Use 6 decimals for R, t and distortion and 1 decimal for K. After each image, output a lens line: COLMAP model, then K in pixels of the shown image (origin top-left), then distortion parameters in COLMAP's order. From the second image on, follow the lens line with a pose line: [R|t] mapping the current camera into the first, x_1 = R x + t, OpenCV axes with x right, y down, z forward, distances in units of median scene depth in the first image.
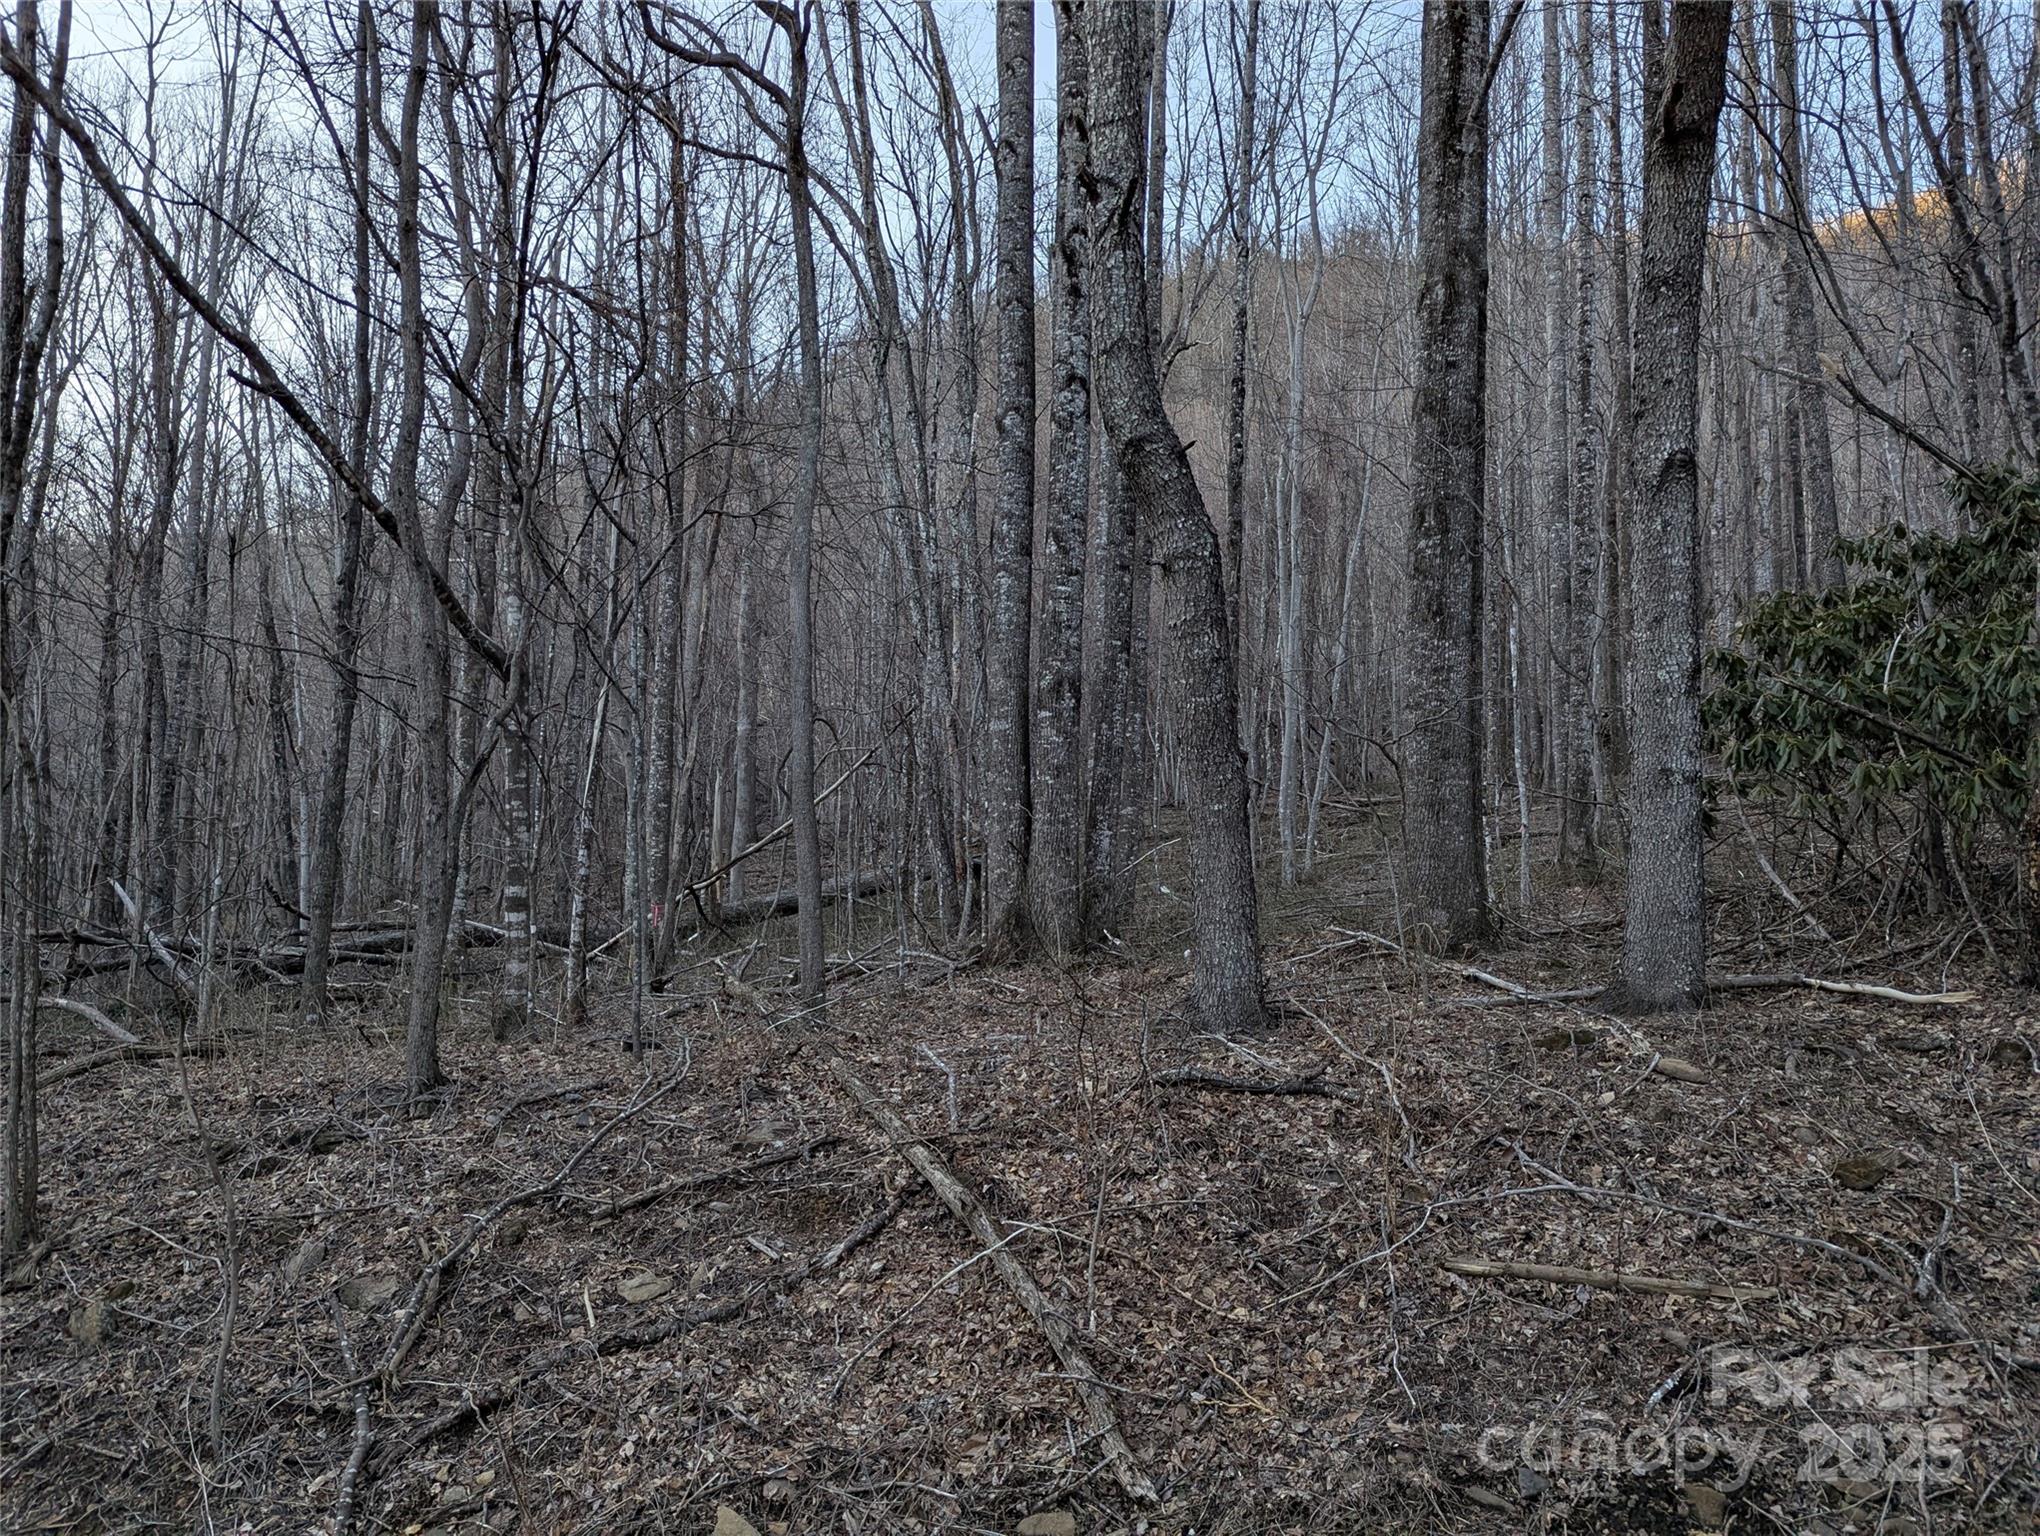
lens RADIAL K [[1405.3, 0, 991.6], [0, 1405.3, 802.6], [0, 0, 1]] dist [0.067784, -0.056620]
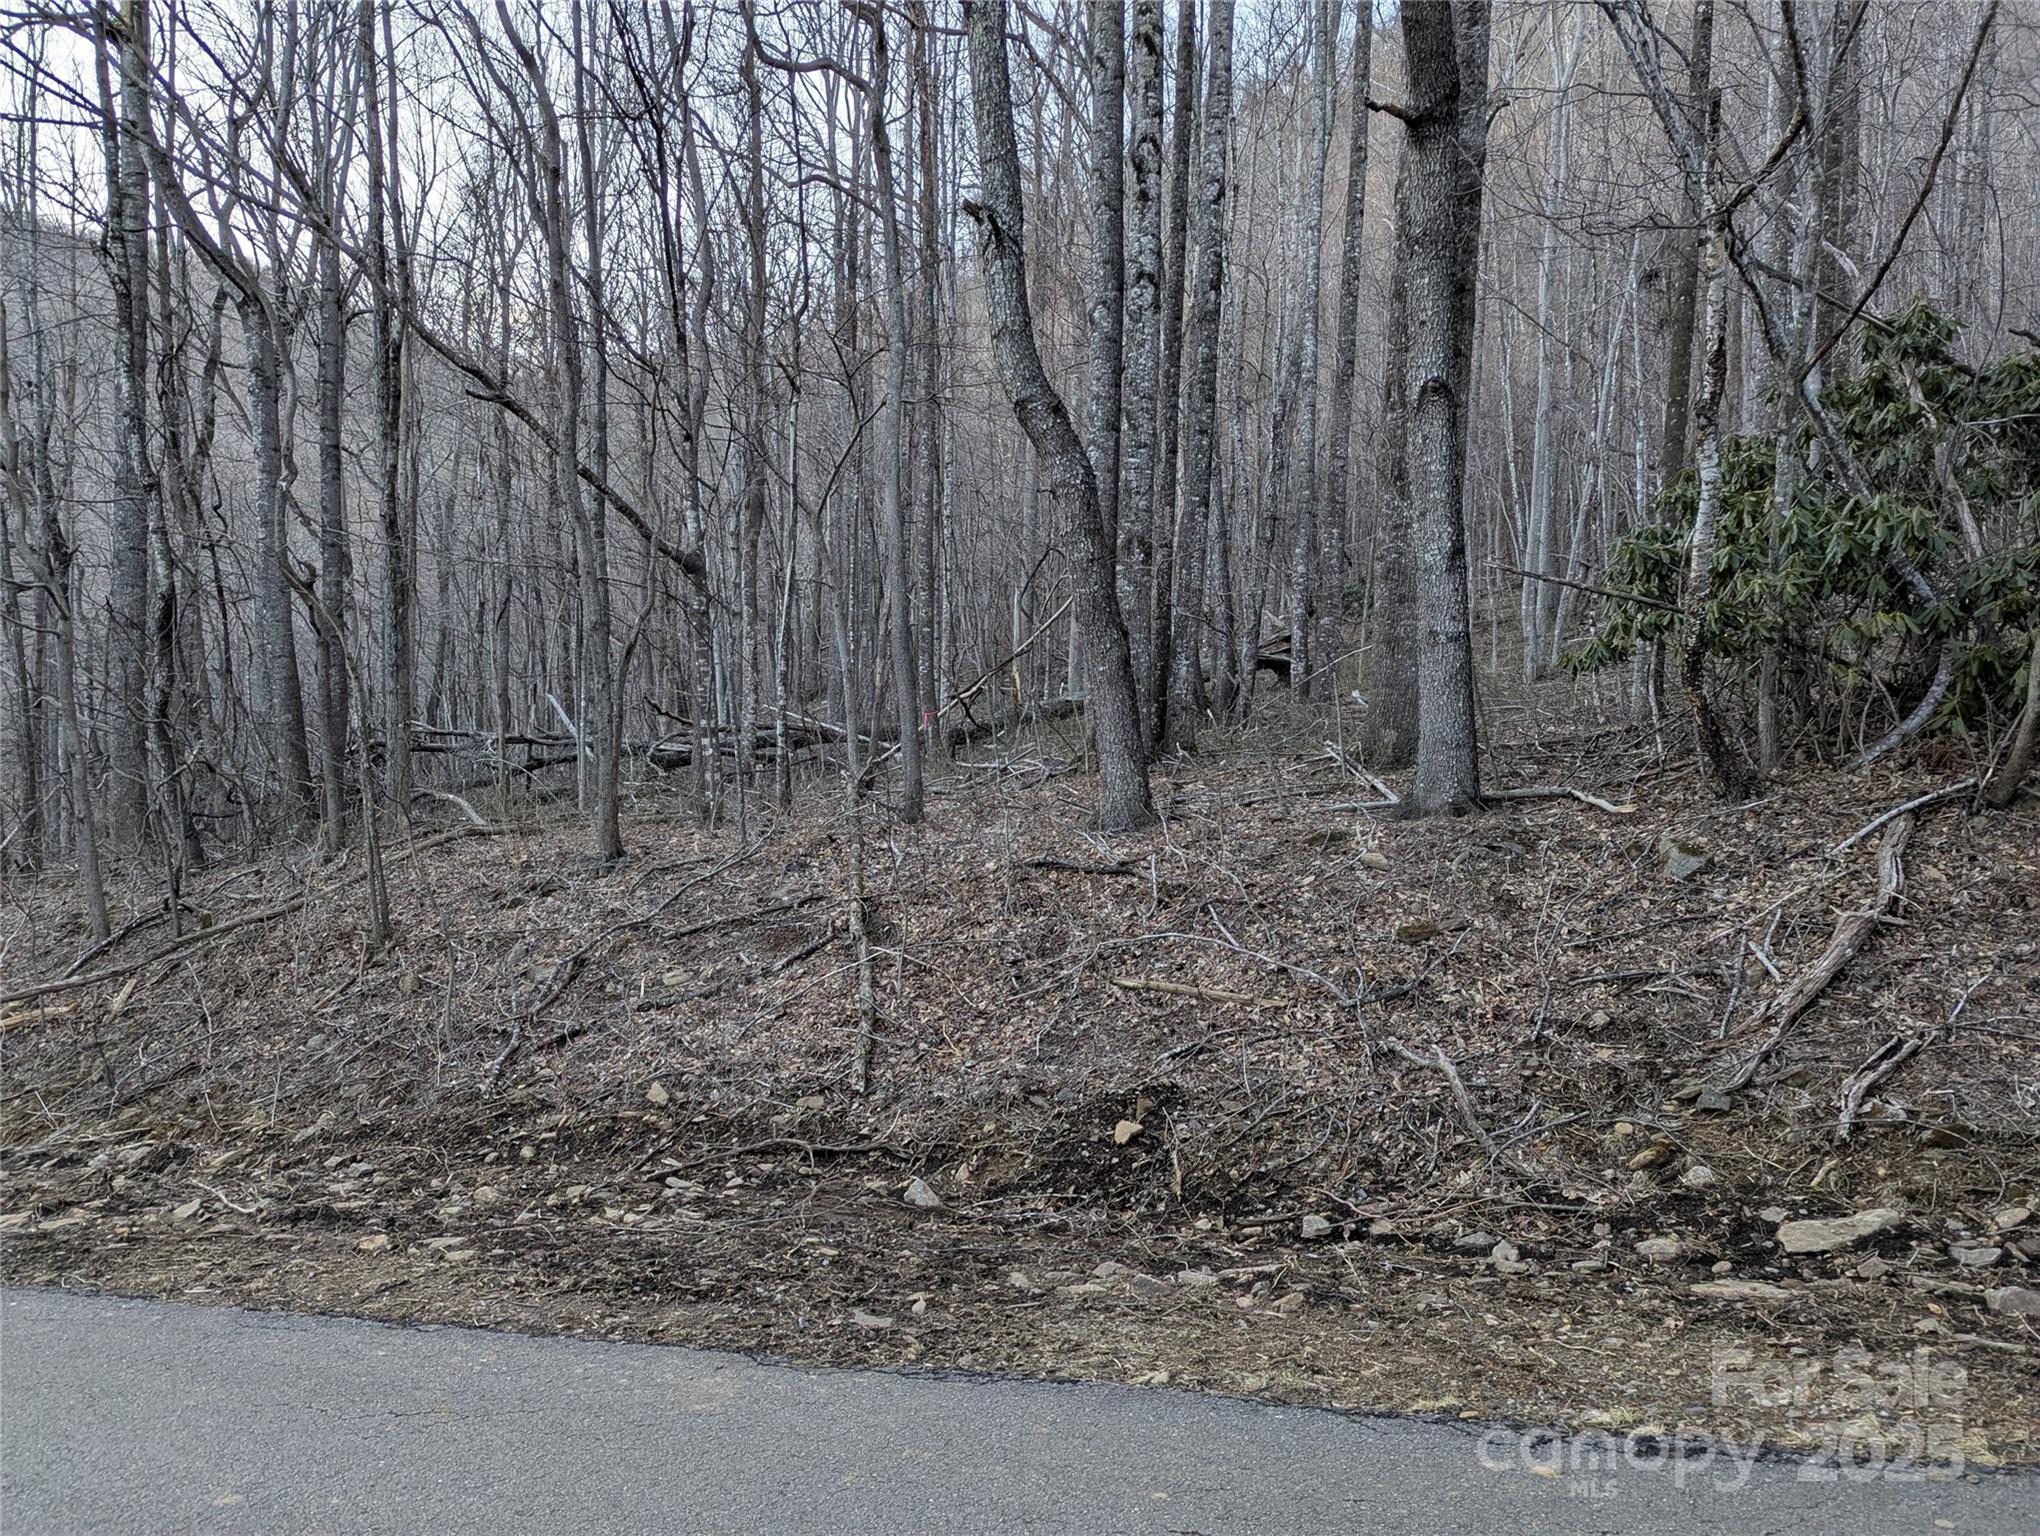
lens RADIAL K [[1405.3, 0, 1005.7], [0, 1405.3, 785.4], [0, 0, 1]] dist [0.067784, -0.056620]
pose [[0.956644, 0.002297, -0.291251, 0.520682], [0.039837, 0.989540, 0.138652, -0.085087], [0.288523, -0.144243, 0.946545, -0.371265]]
